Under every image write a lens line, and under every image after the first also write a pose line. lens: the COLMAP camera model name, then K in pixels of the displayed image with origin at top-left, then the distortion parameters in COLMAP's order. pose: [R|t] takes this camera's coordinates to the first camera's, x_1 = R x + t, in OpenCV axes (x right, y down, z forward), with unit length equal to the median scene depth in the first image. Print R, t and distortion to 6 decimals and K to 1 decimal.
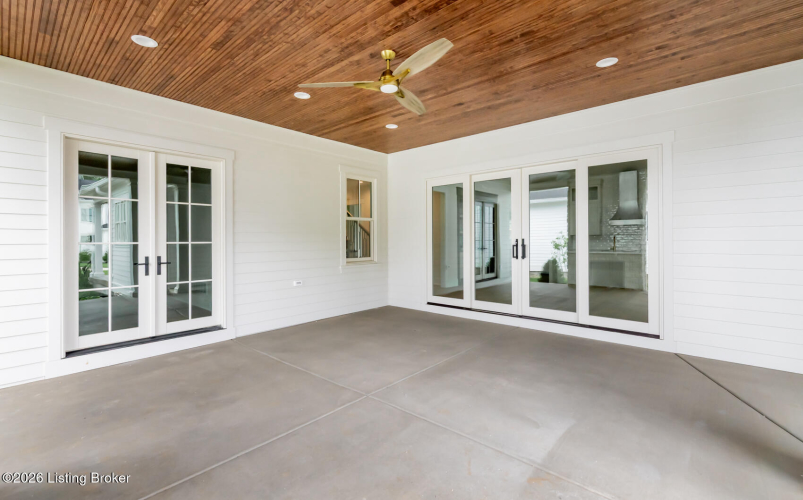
lens RADIAL K [[350.9, 0, 402.8], [0, 350.9, 242.7], [0, 0, 1]] dist [0.003919, 0.000132]
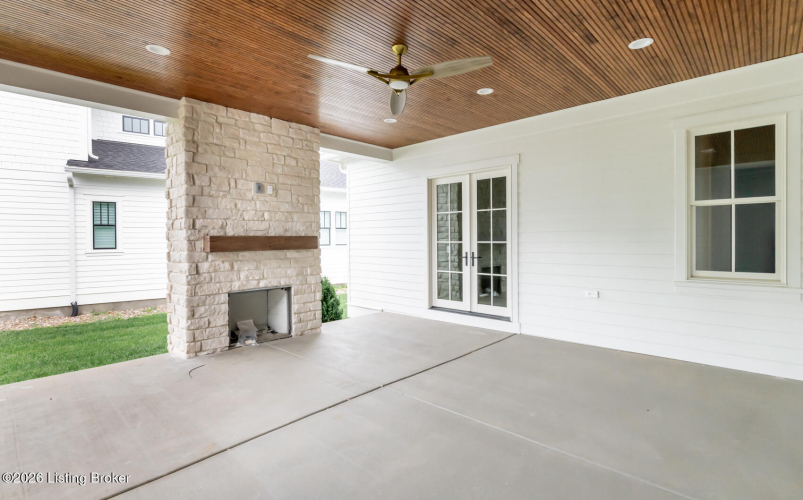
lens RADIAL K [[387.5, 0, 402.0], [0, 387.5, 245.8], [0, 0, 1]] dist [-0.002554, -0.000133]
pose [[-0.037645, 0.022328, -0.999042, 0.737713], [-0.001906, 0.999747, 0.022416, -0.016491], [0.999289, 0.002748, -0.037593, 0.751583]]
